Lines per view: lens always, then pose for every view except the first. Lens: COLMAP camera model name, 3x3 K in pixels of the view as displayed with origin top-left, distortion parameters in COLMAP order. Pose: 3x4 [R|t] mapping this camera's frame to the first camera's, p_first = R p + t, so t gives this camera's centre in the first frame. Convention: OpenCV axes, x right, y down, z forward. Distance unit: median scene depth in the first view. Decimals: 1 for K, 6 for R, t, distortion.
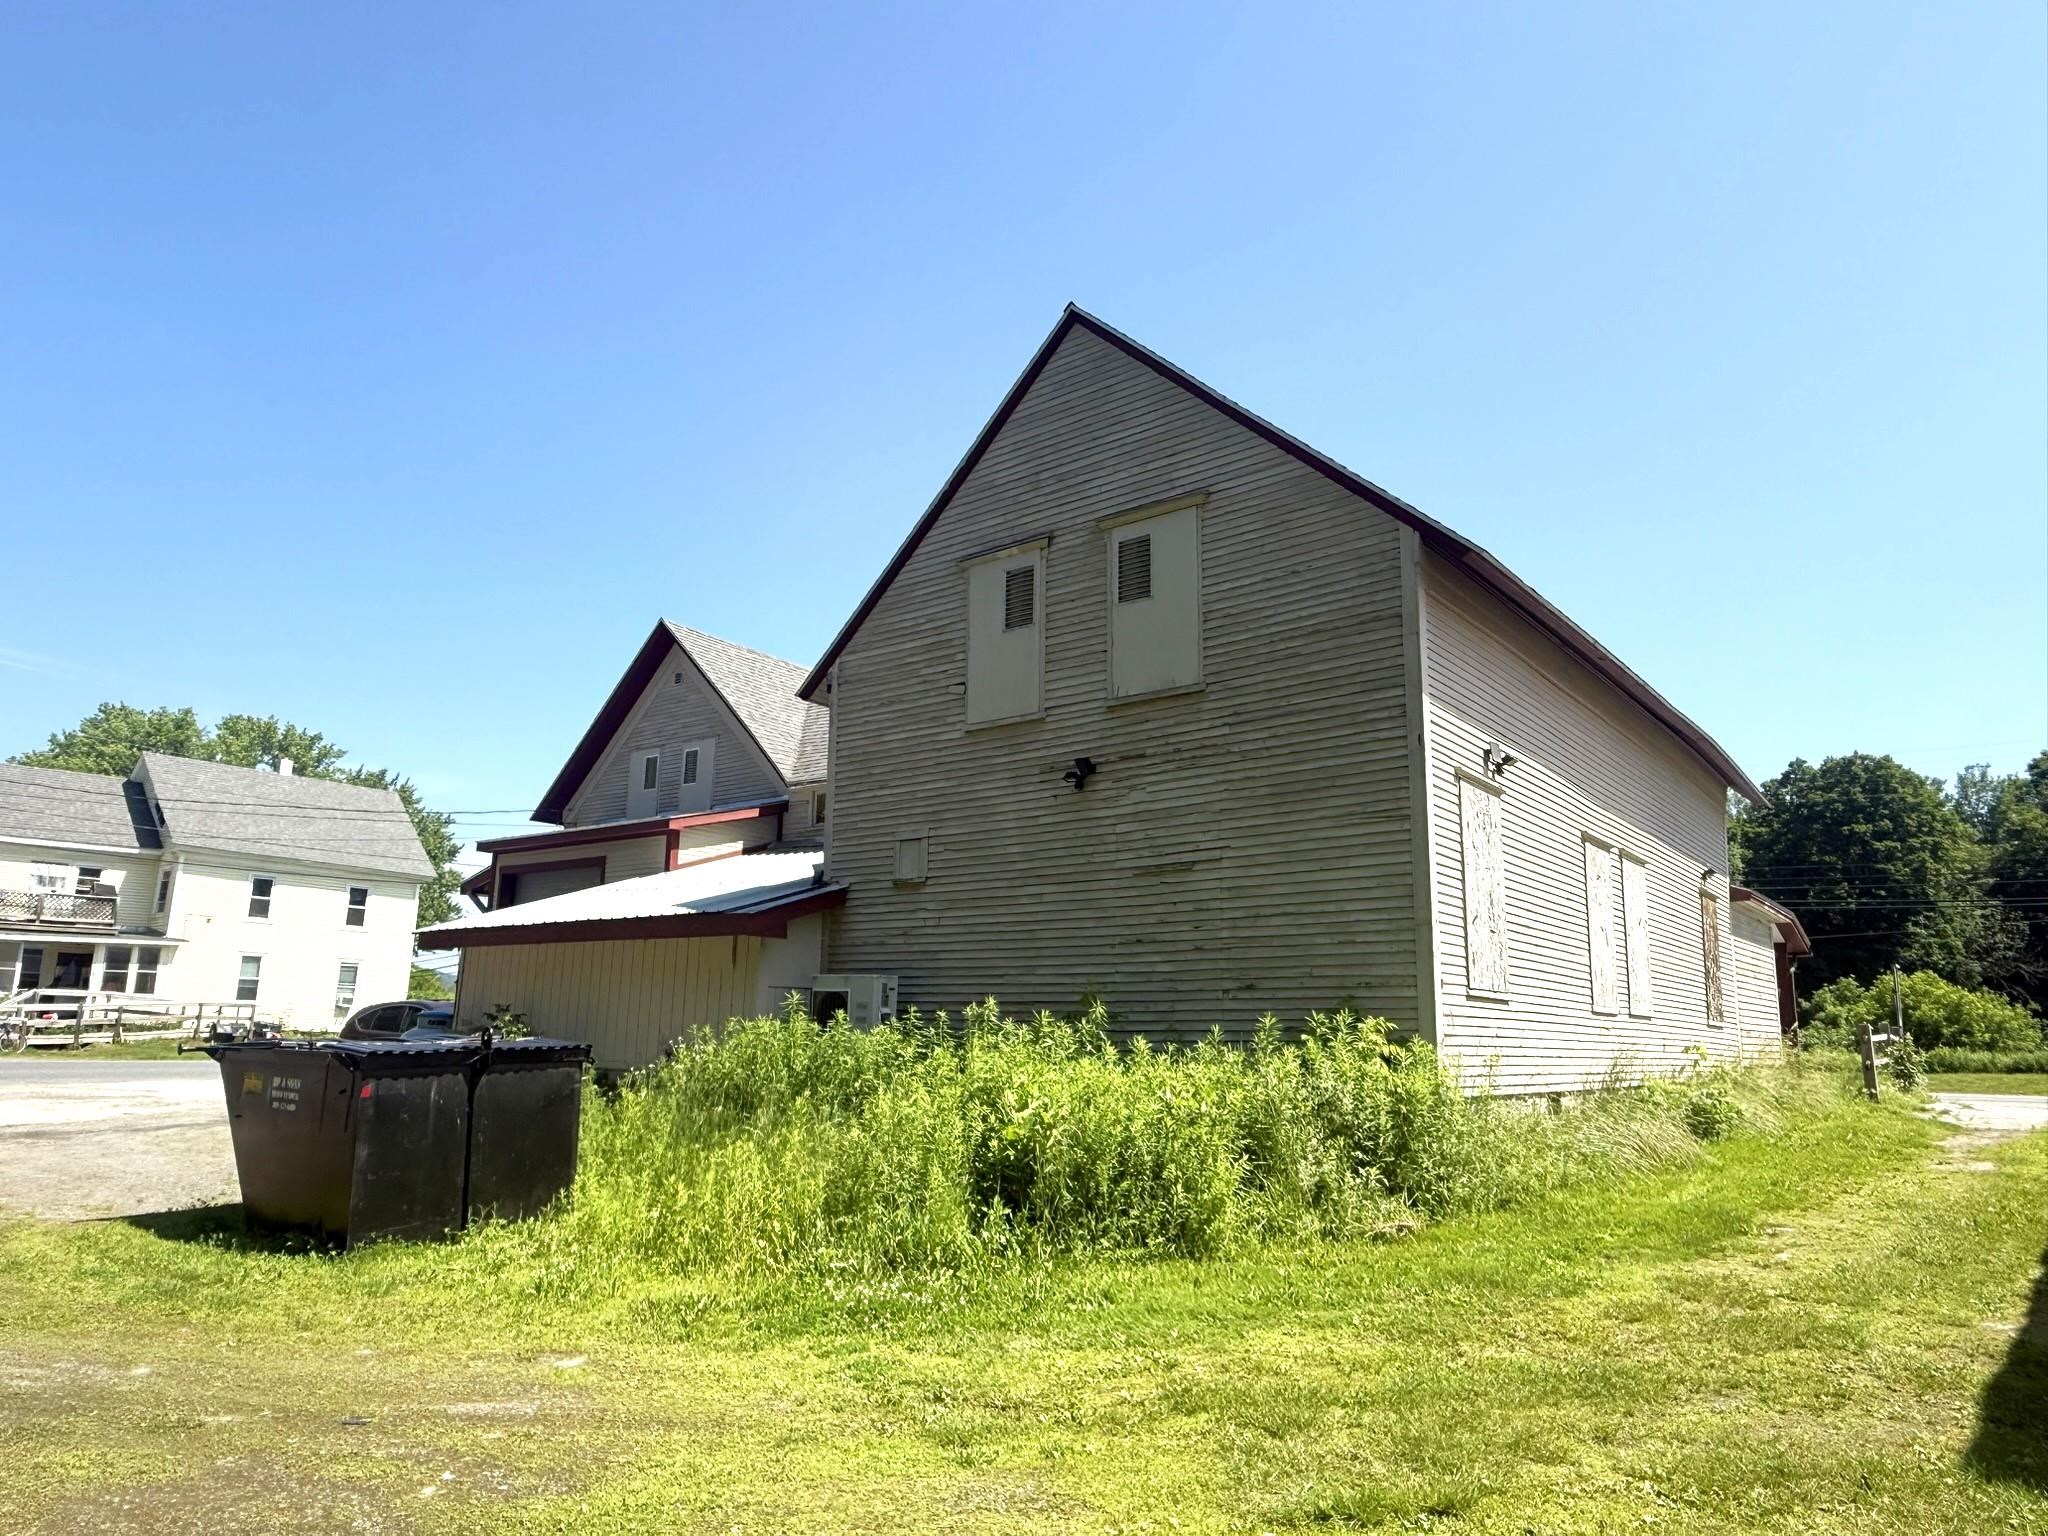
lens RADIAL K [[1304.4, 0, 1024.8], [0, 1304.4, 767.9], [0, 0, 1]] dist [0.004006, 0.000970]
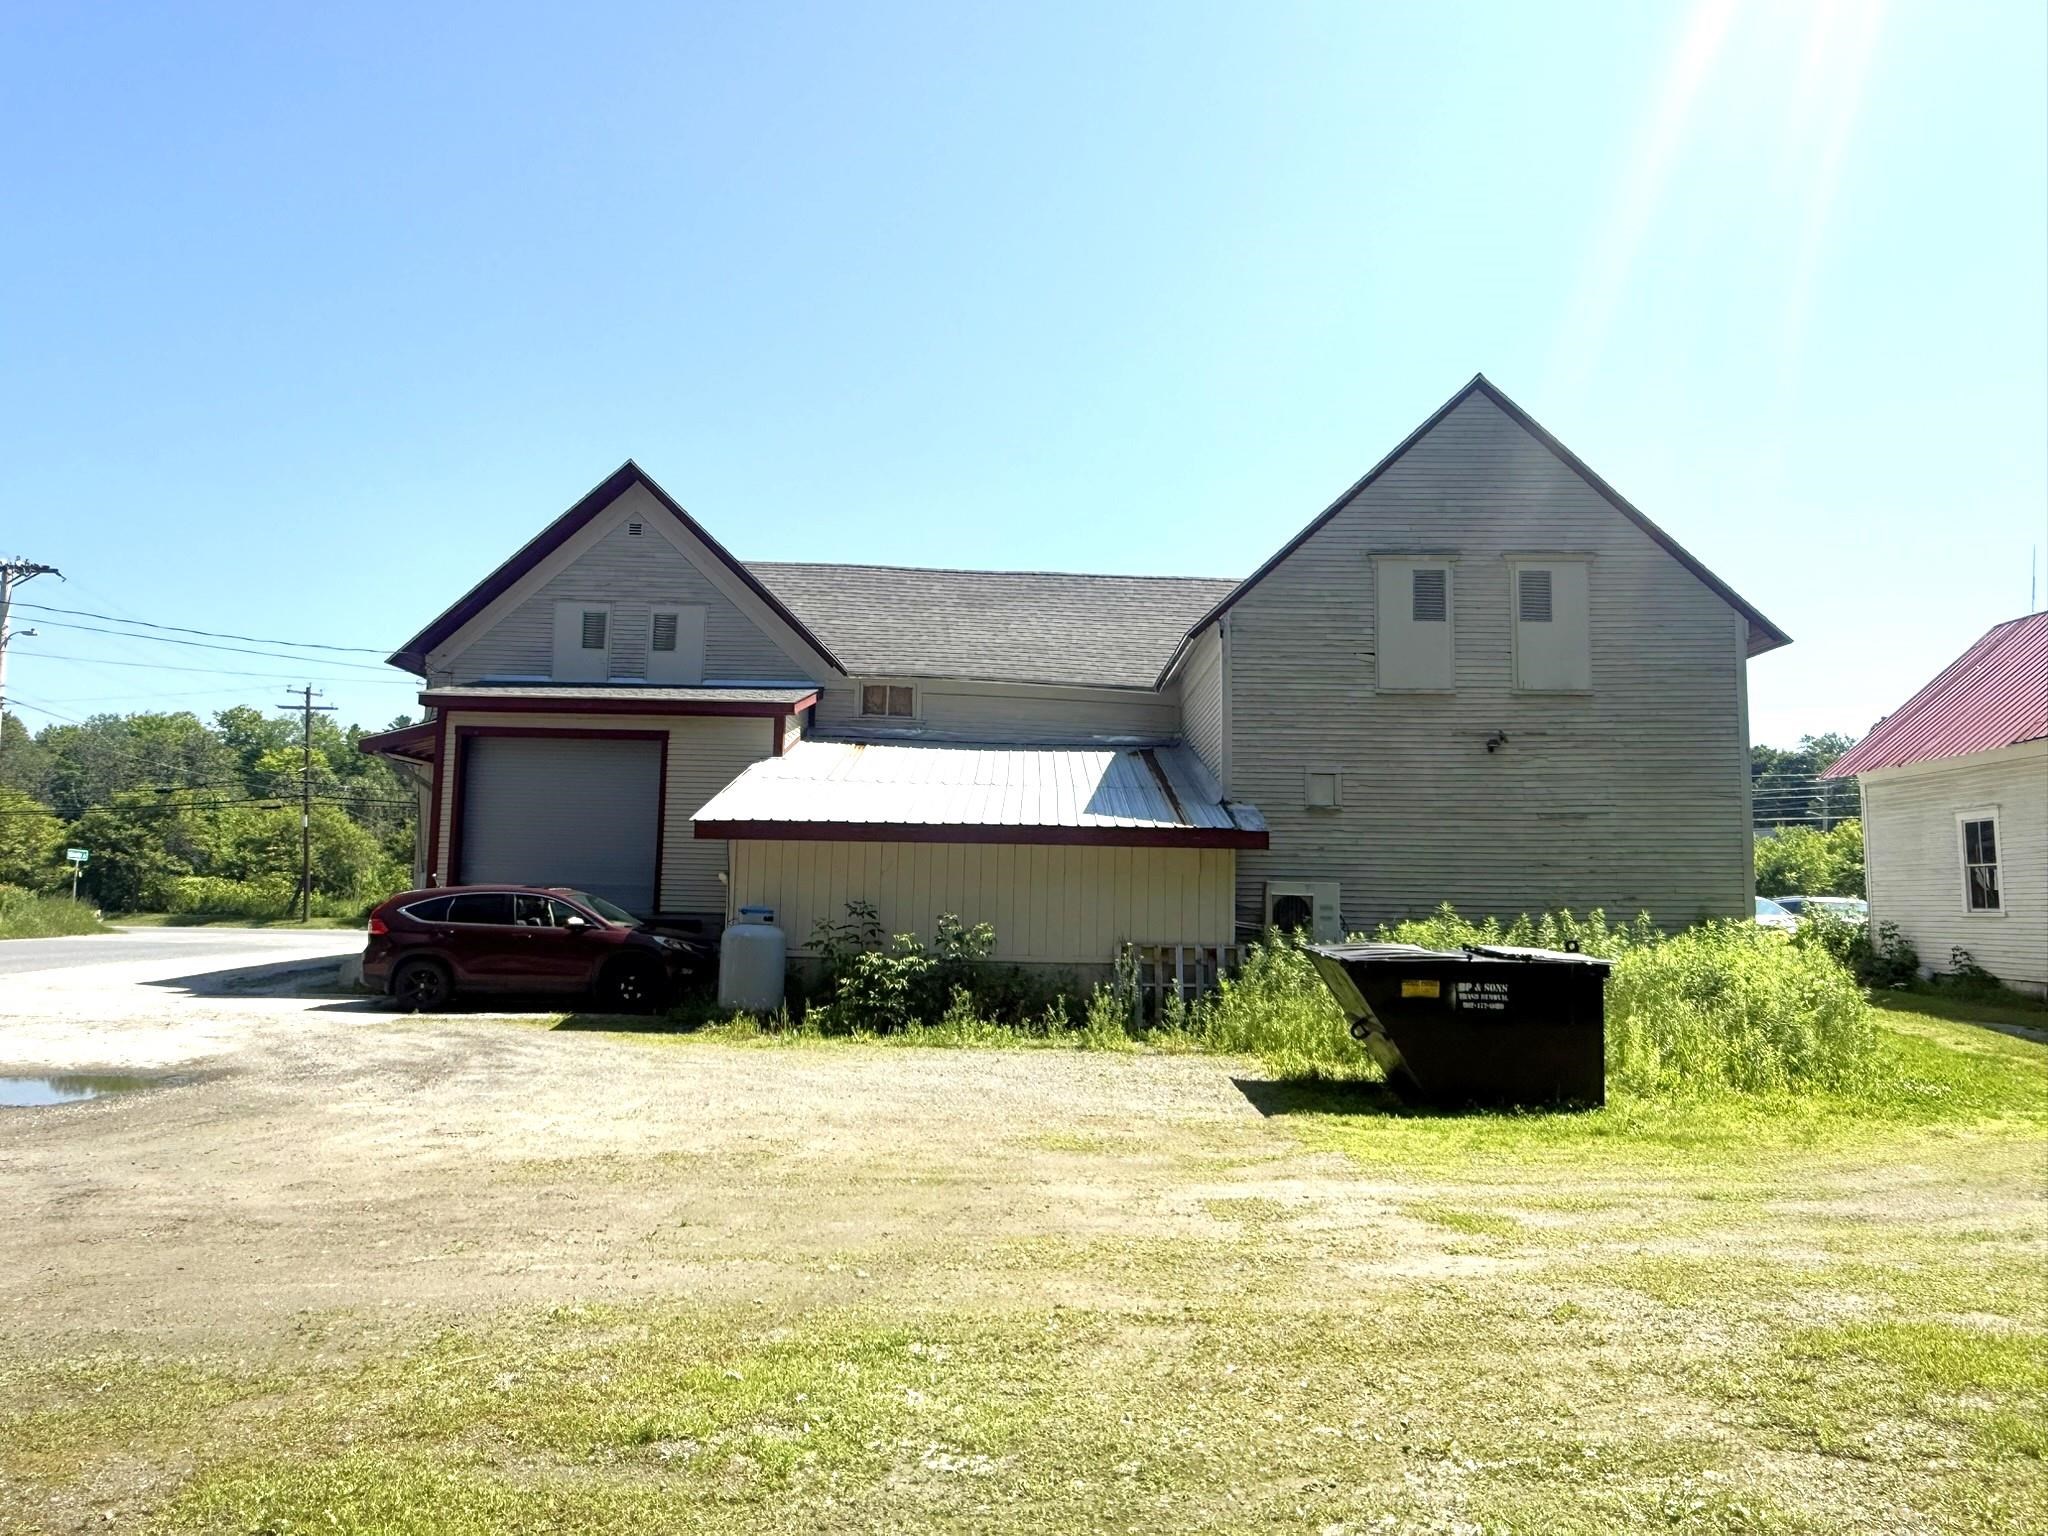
lens RADIAL K [[1304.4, 0, 1025.5], [0, 1304.4, 771.0], [0, 0, 1]] dist [0.004006, 0.000970]
pose [[0.785888, 0.056598, 0.615774, -1.139315], [-0.123946, 0.990011, 0.067192, 0.004408], [-0.605820, -0.129129, 0.785053, 0.210197]]
